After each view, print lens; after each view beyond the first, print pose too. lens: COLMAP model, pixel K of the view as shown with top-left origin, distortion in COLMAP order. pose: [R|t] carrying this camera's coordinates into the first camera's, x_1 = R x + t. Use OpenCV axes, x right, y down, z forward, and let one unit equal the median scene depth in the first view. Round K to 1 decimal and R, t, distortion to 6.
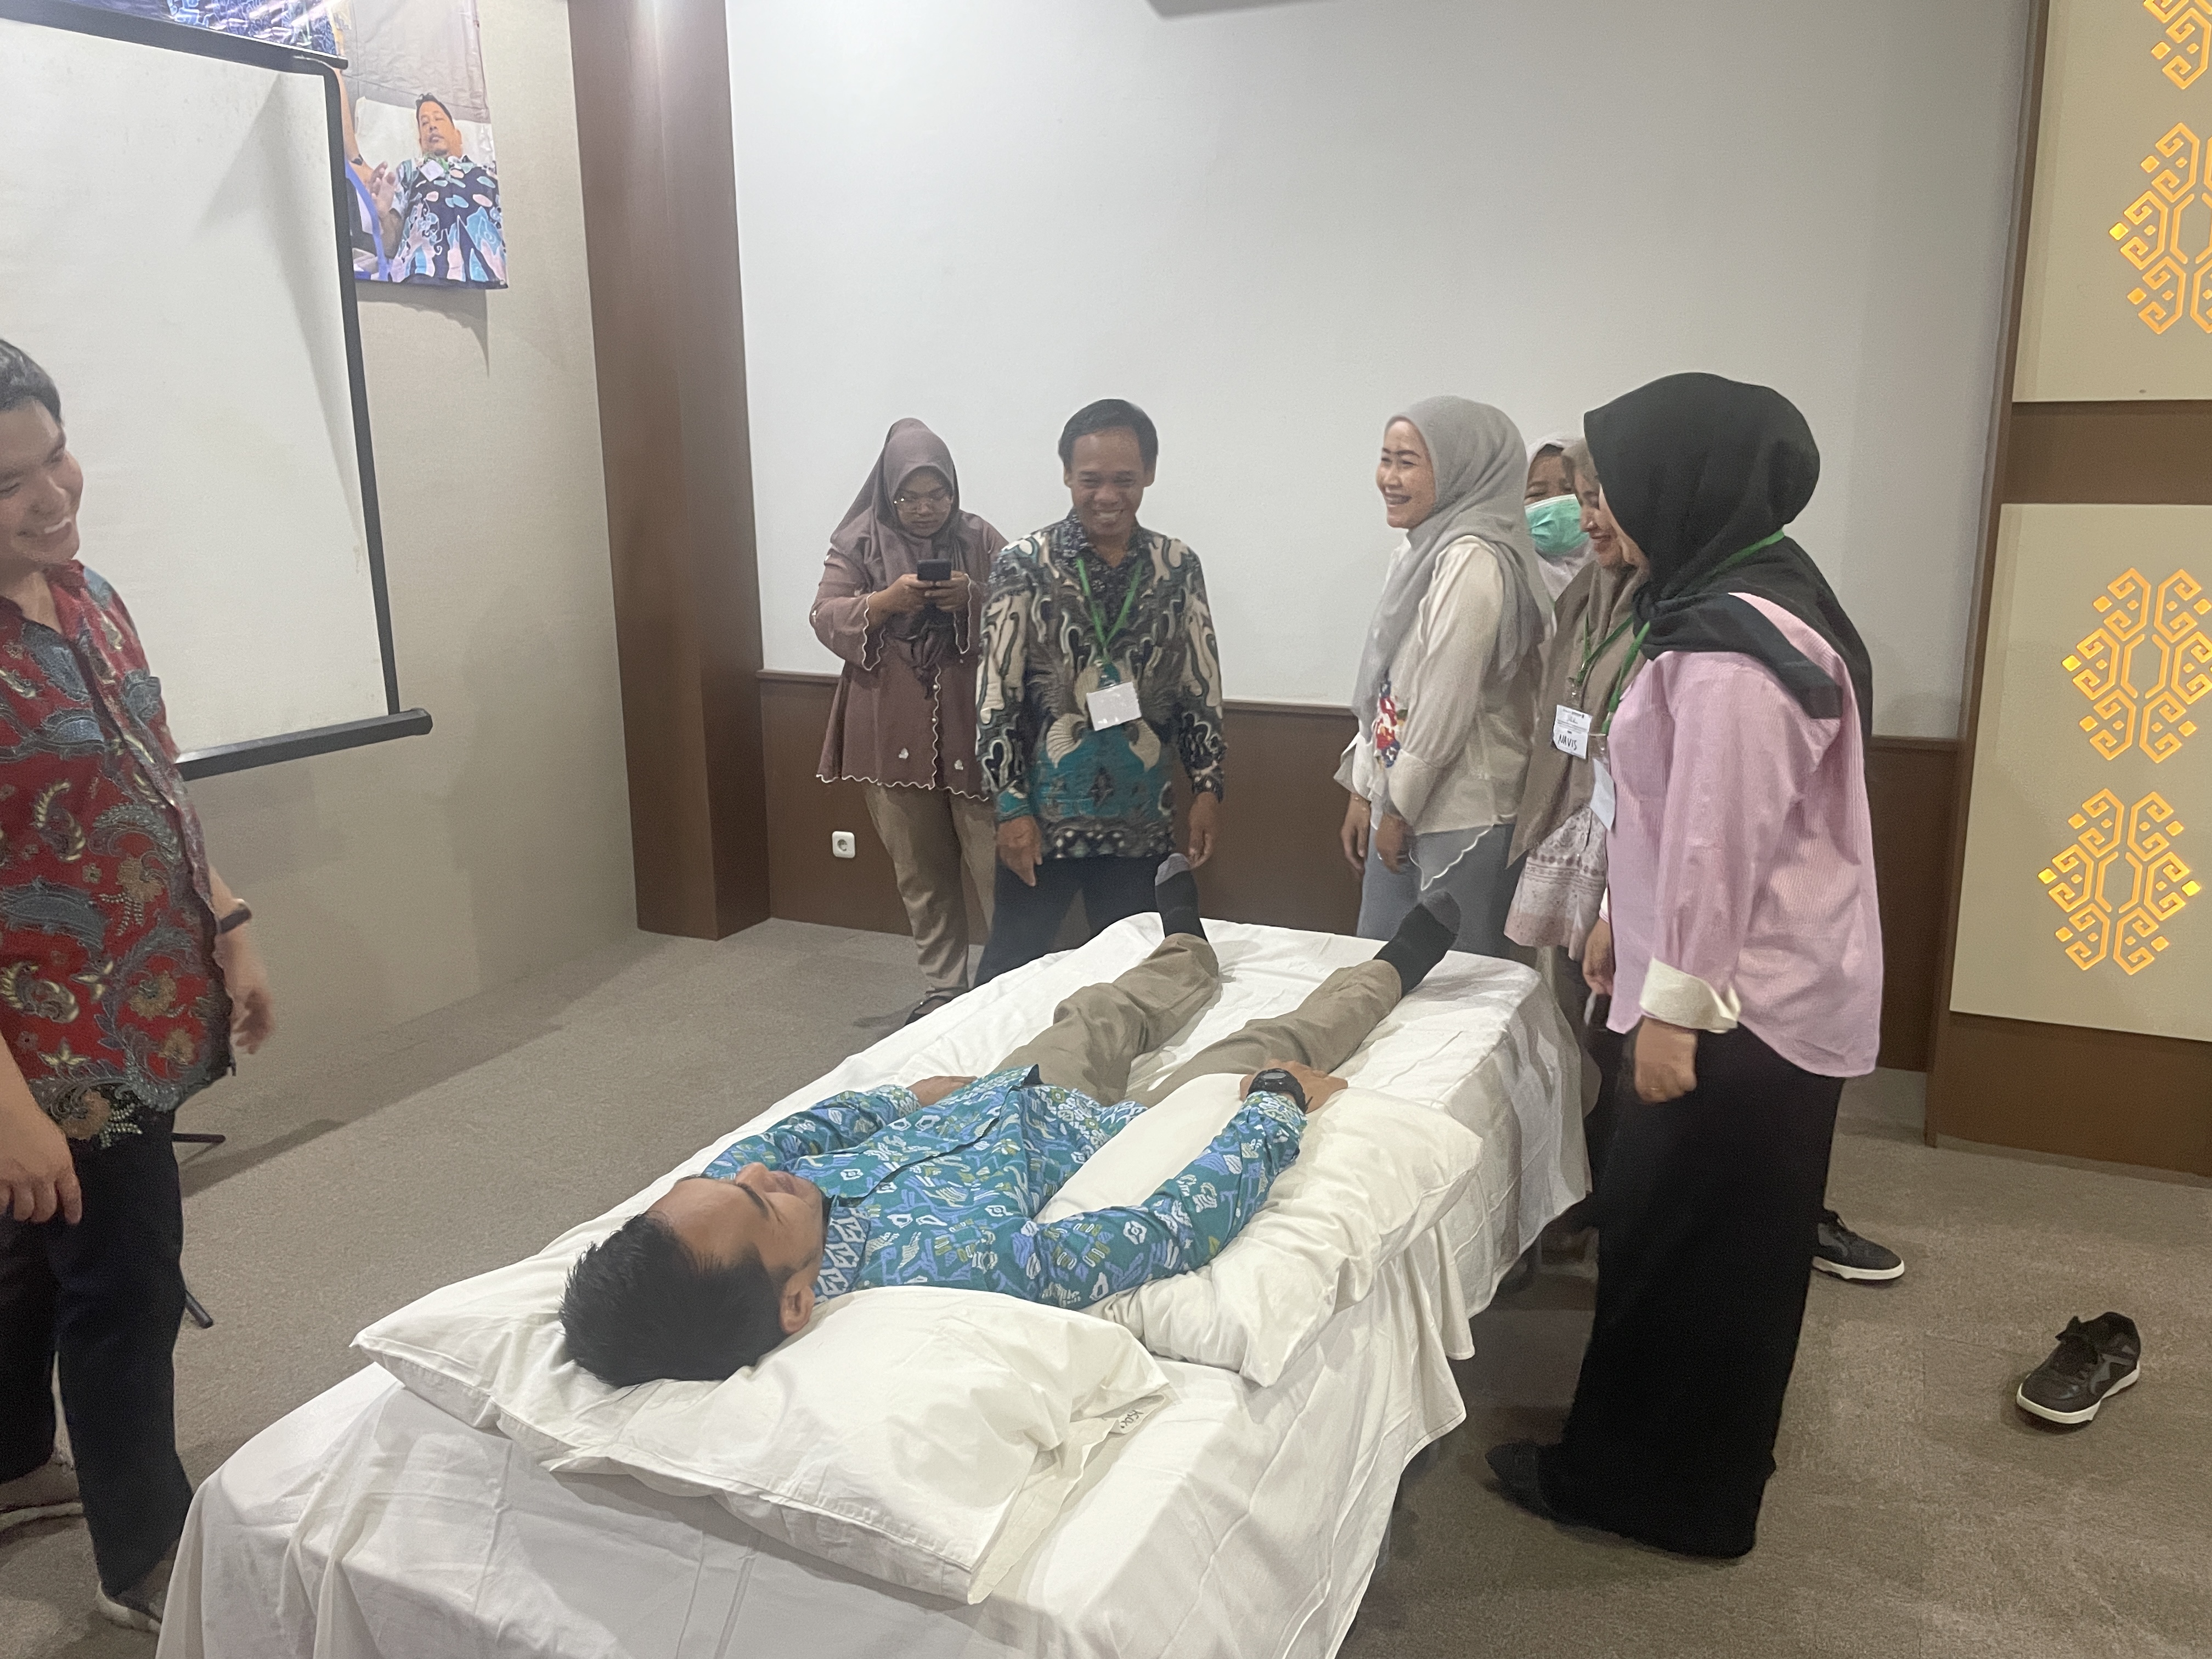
lens RADIAL K [[1677.0, 0, 1130.1], [0, 1677.0, 793.5], [0, 0, 1]] dist [0.089226, -0.119429]
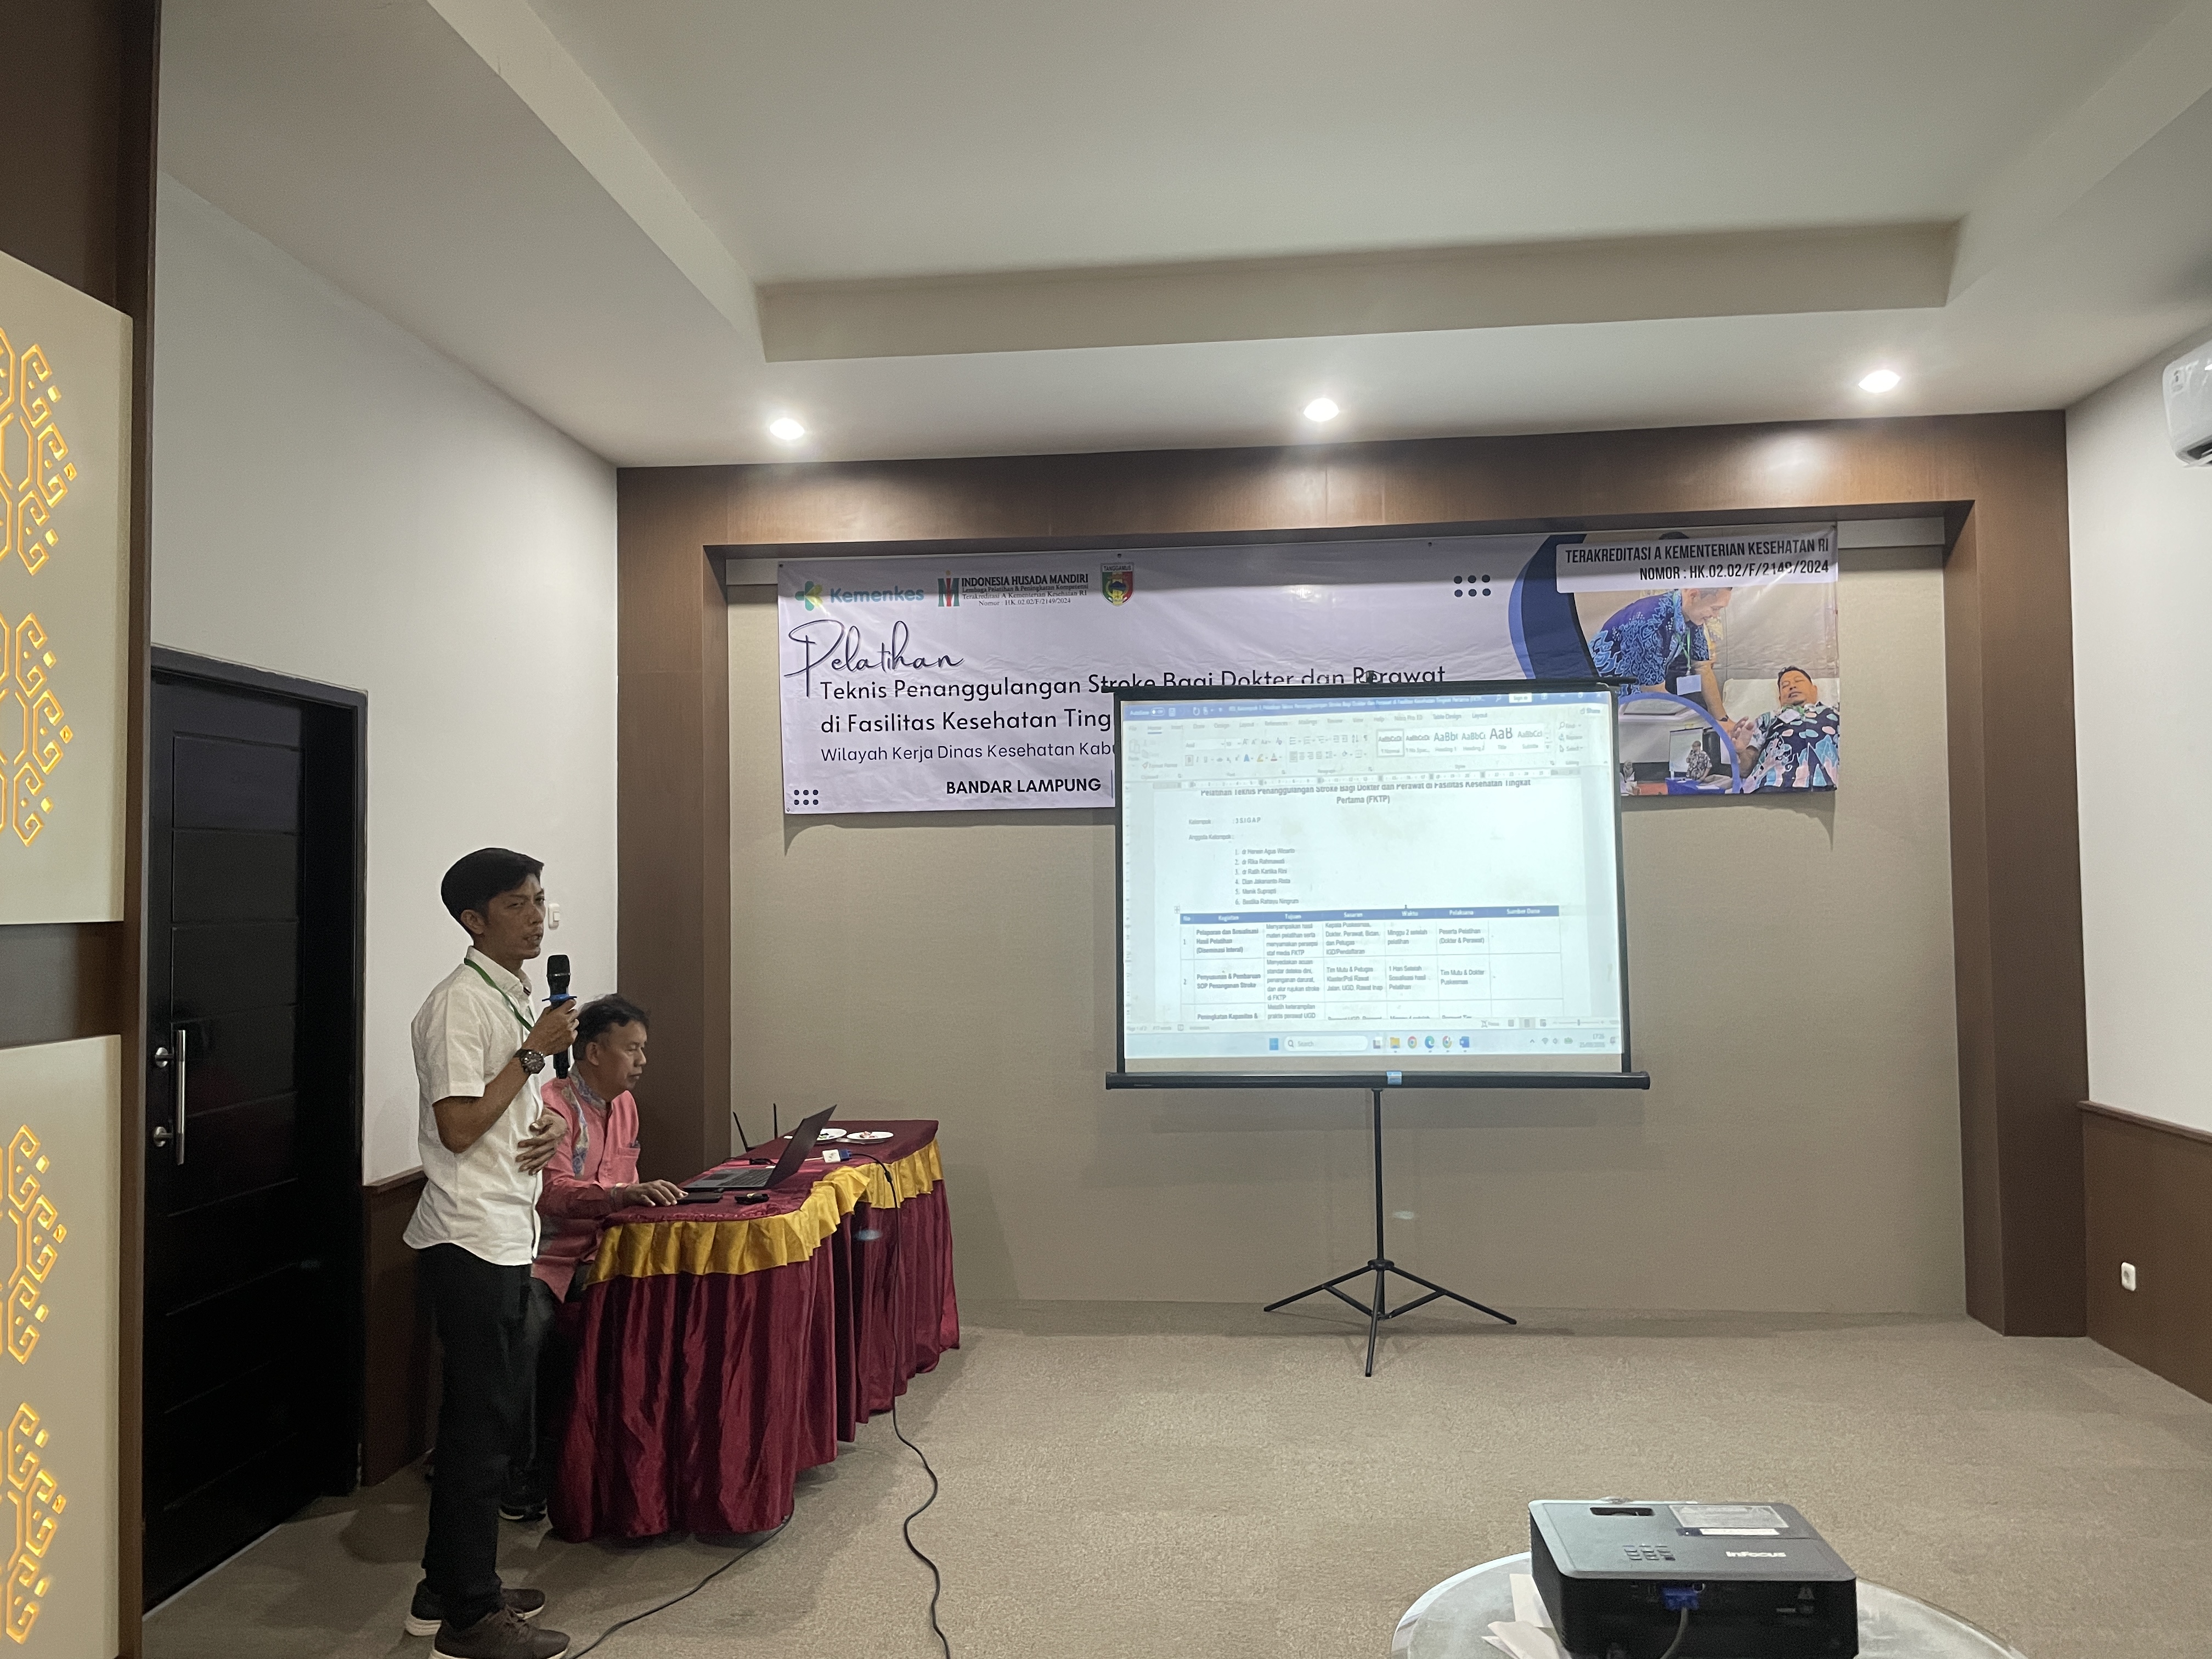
lens RADIAL K [[1677.0, 0, 1094.0], [0, 1677.0, 814.7], [0, 0, 1]] dist [0.089226, -0.119429]
pose [[0.324921, -0.032908, -0.945168, 0.757604], [-0.192964, 0.976064, -0.100319, -0.023398], [0.925846, 0.214980, 0.310794, 0.018766]]
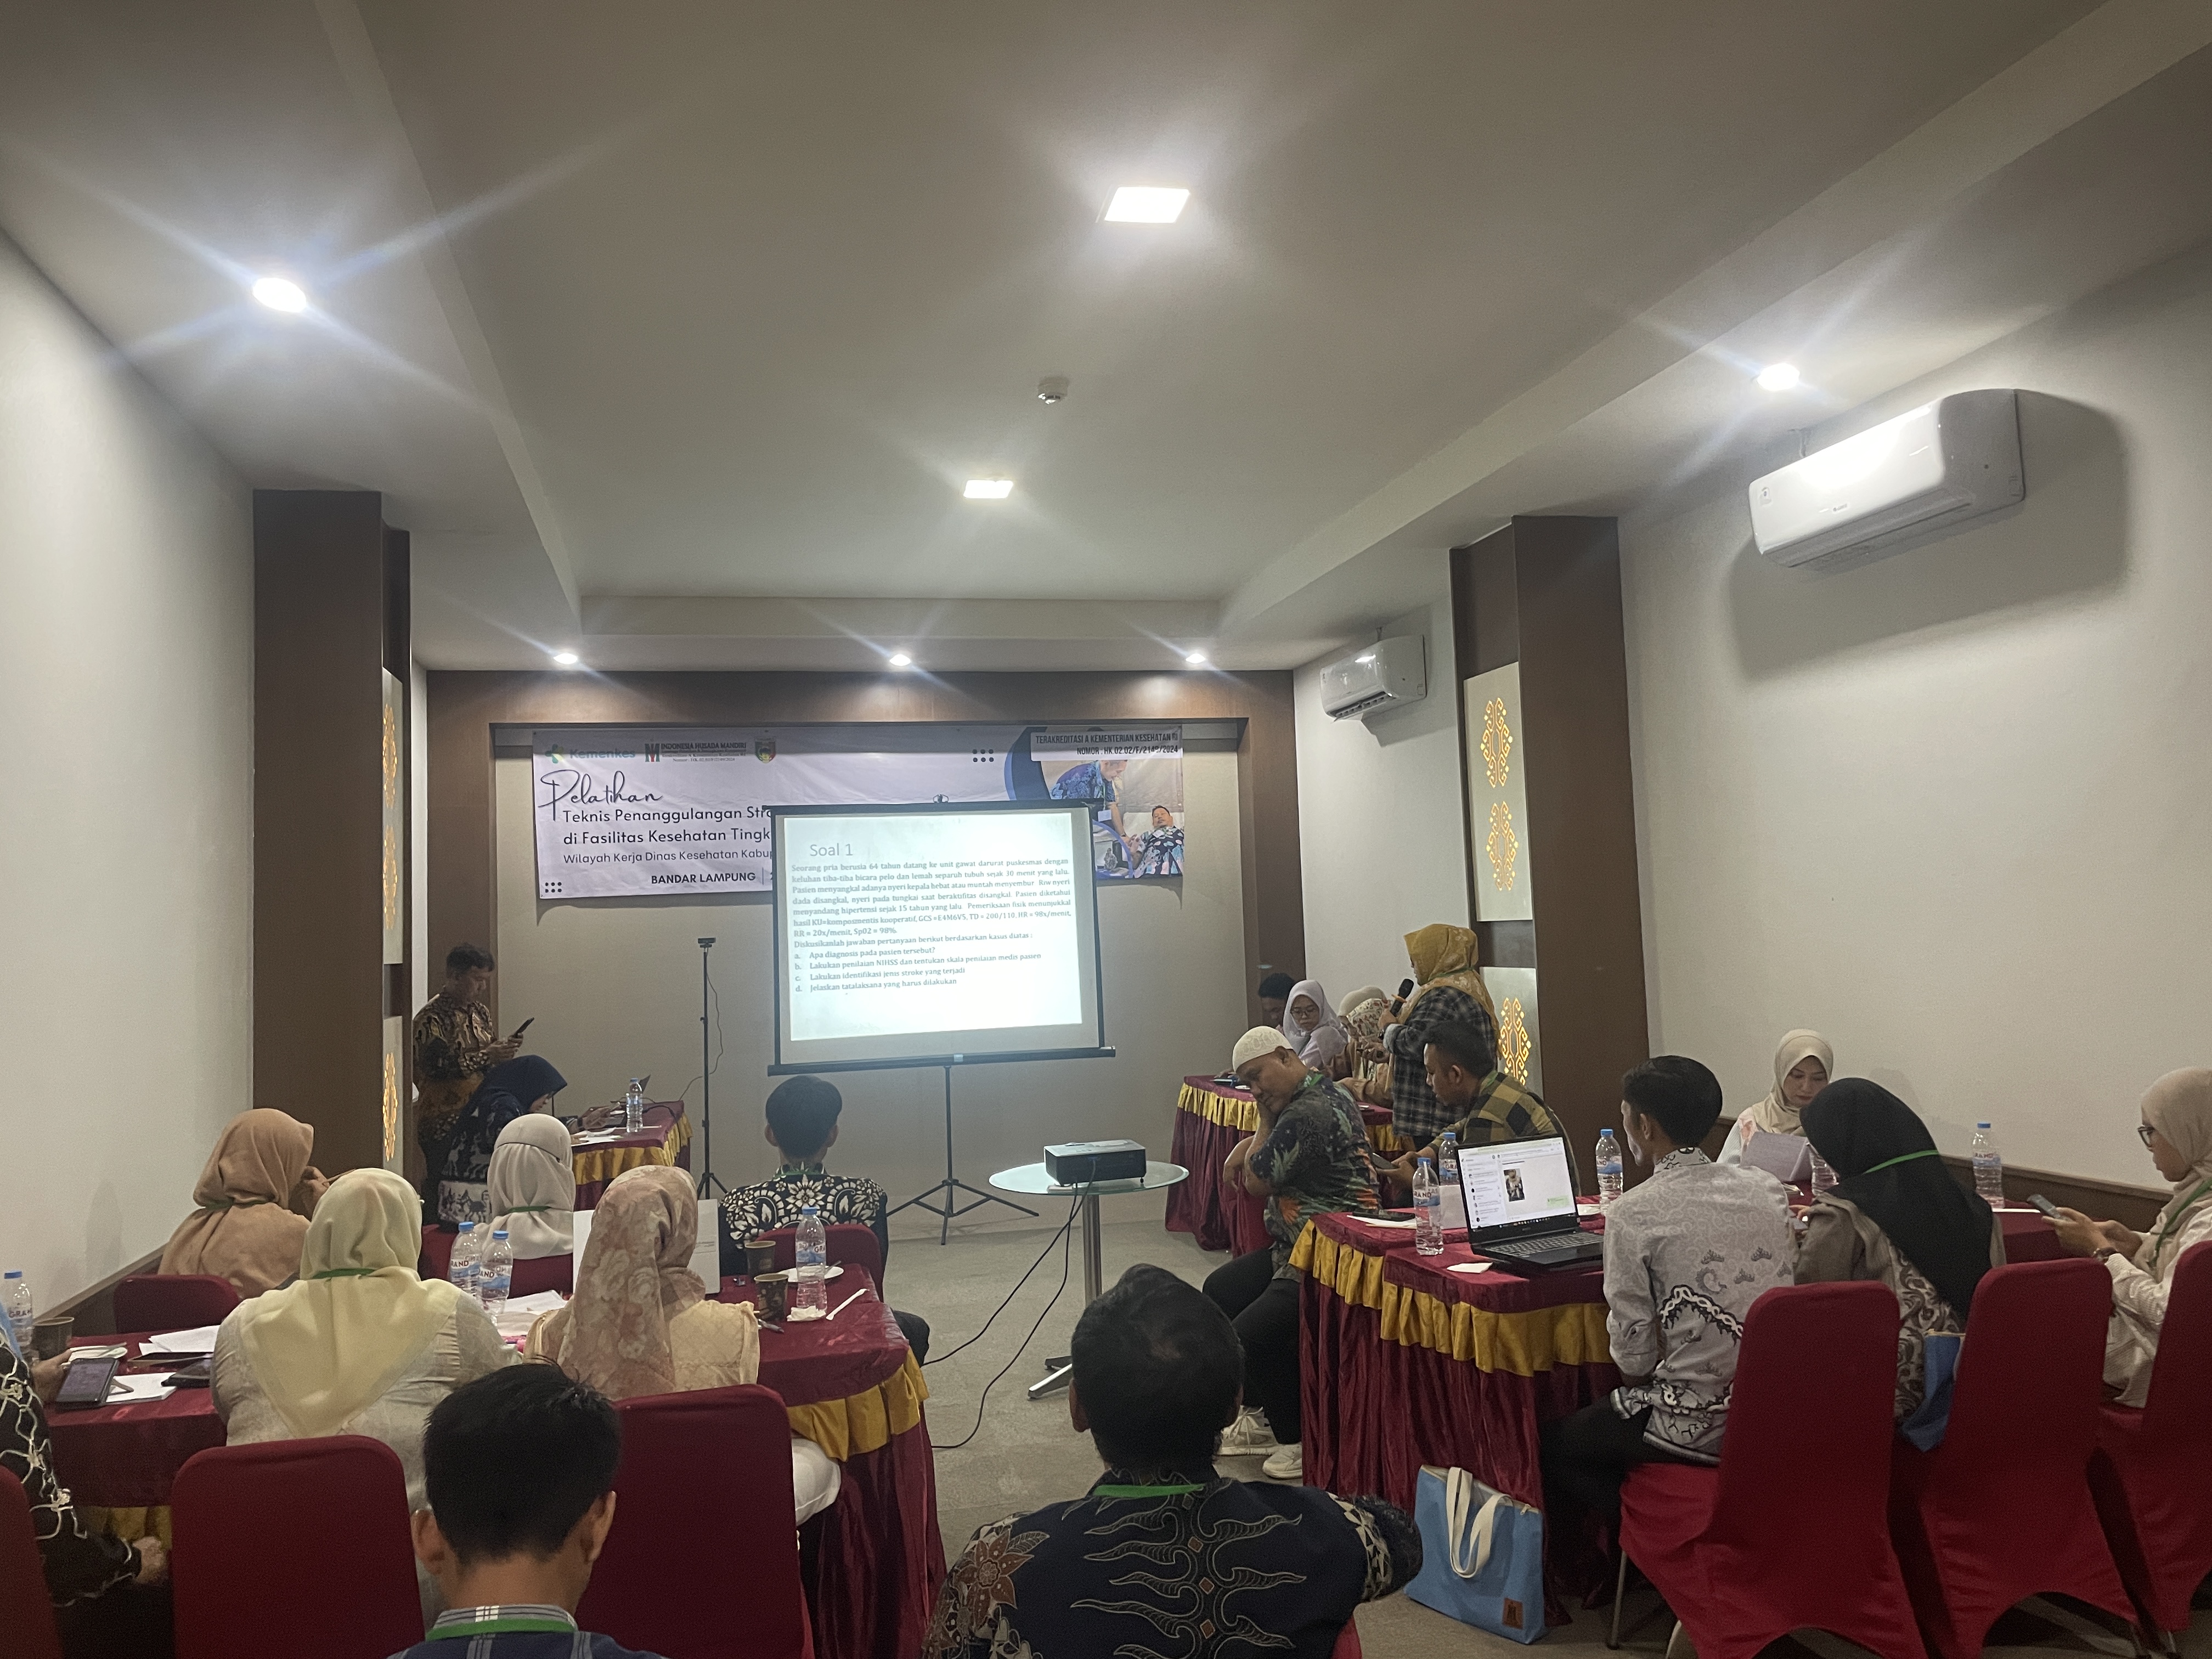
lens RADIAL K [[1677.0, 0, 1097.5], [0, 1677.0, 809.7], [0, 0, 1]] dist [0.089226, -0.119429]
pose [[0.602366, -0.067256, -0.795381, 1.518915], [-0.142465, 0.971387, -0.190031, 0.087945], [0.785403, 0.227782, 0.575549, -0.517778]]
